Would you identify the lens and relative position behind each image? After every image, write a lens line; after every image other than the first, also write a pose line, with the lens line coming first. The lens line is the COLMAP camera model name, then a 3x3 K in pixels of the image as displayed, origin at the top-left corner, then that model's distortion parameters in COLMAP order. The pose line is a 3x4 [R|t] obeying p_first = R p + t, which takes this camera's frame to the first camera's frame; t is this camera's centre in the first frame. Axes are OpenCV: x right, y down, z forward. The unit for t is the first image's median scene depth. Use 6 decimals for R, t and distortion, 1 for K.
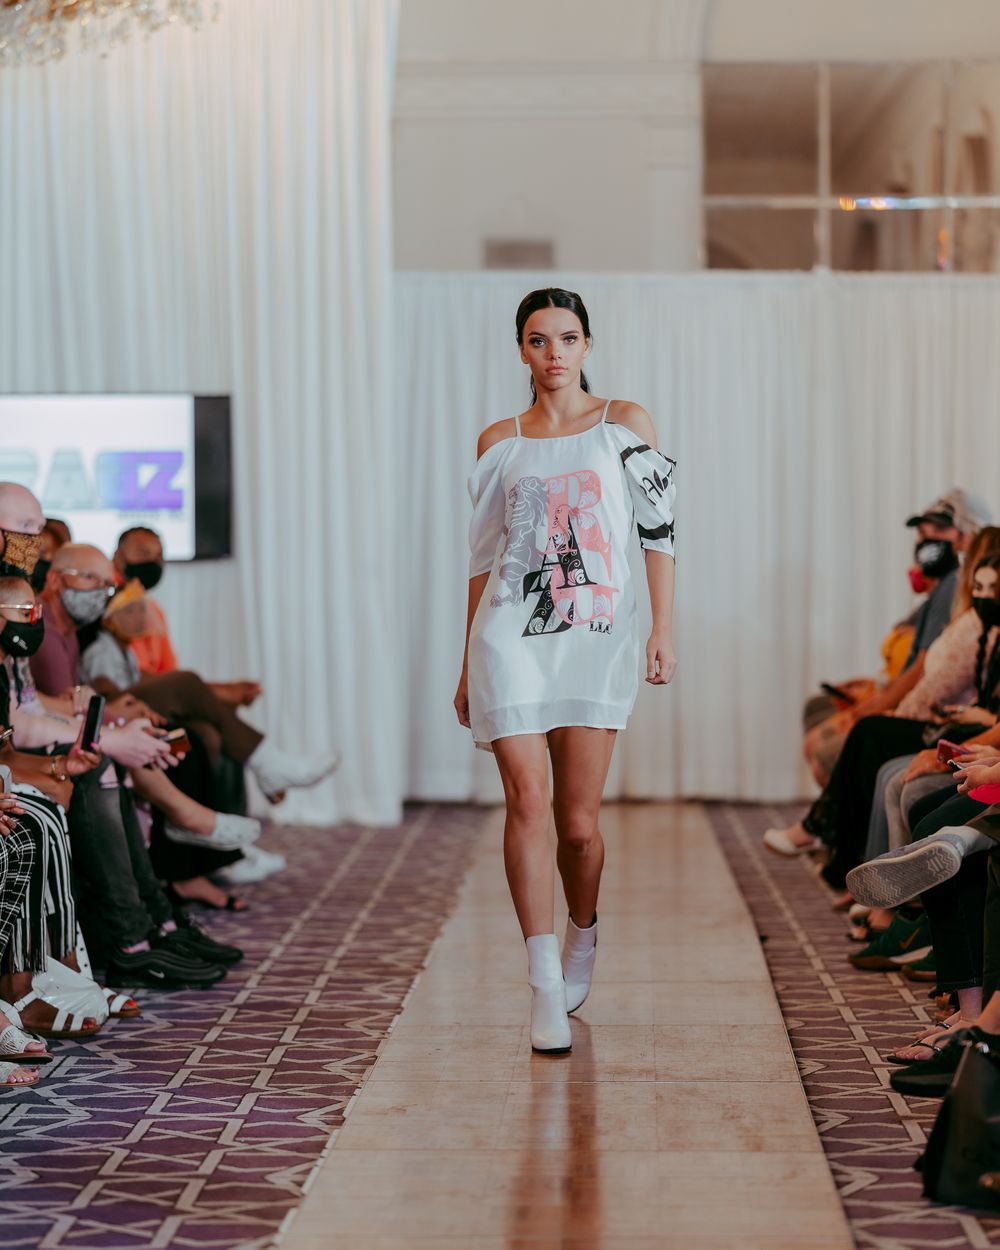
lens RADIAL K [[5303.3, 0, 497.5], [0, 5303.3, 624.3], [0, 0, 1]] dist [-0.834552, 0.000000]
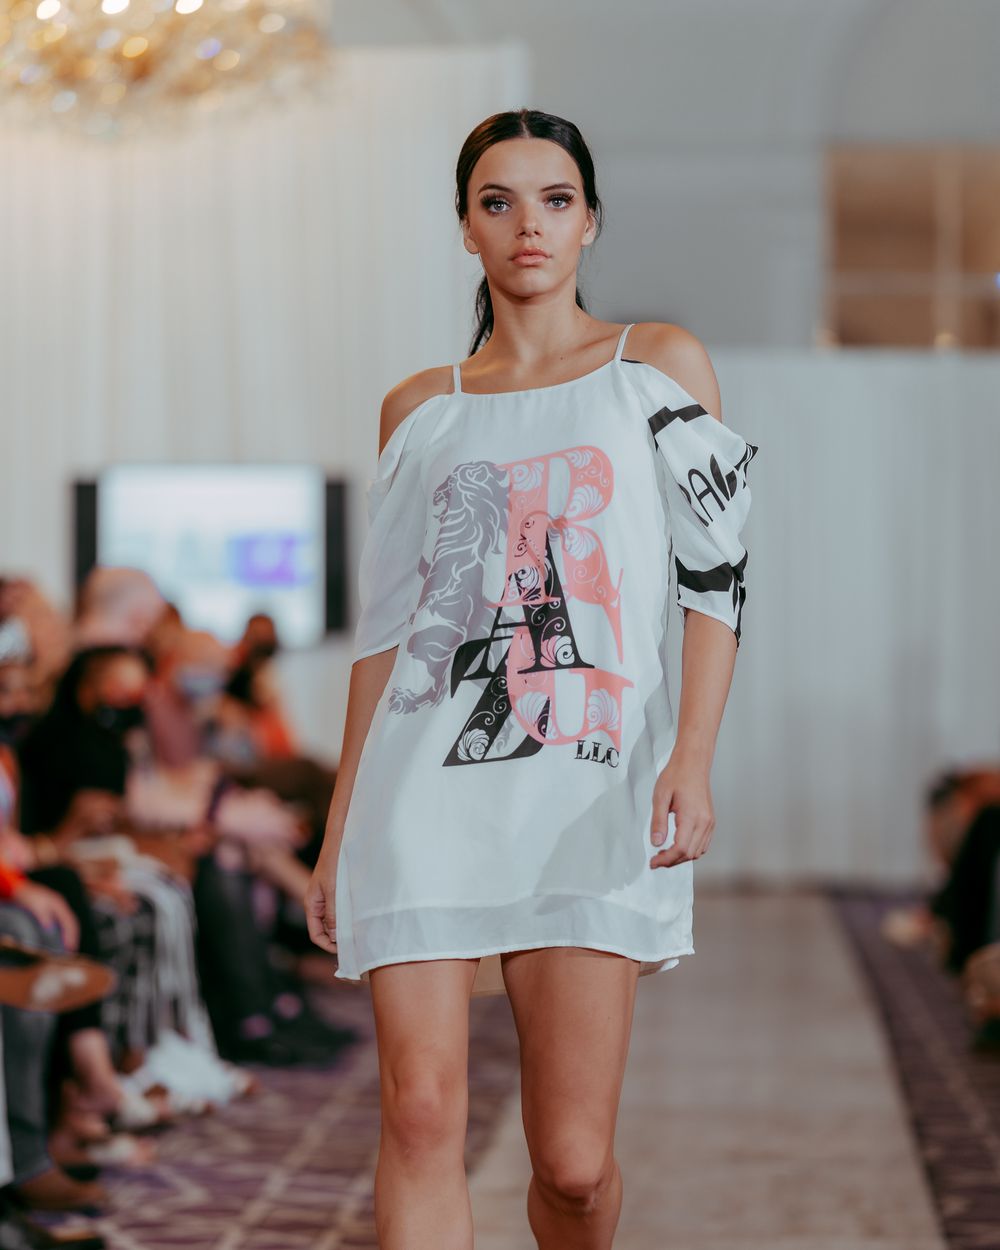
lens RADIAL K [[5303.3, 0, 503.8], [0, 5303.3, 620.7], [0, 0, 1]] dist [-0.834552, 0.000000]
pose [[0.999749, 0.004167, -0.022028, 0.020159], [-0.004521, 0.999861, -0.016045, -0.003207], [0.021958, 0.016140, 0.999629, 0.449372]]
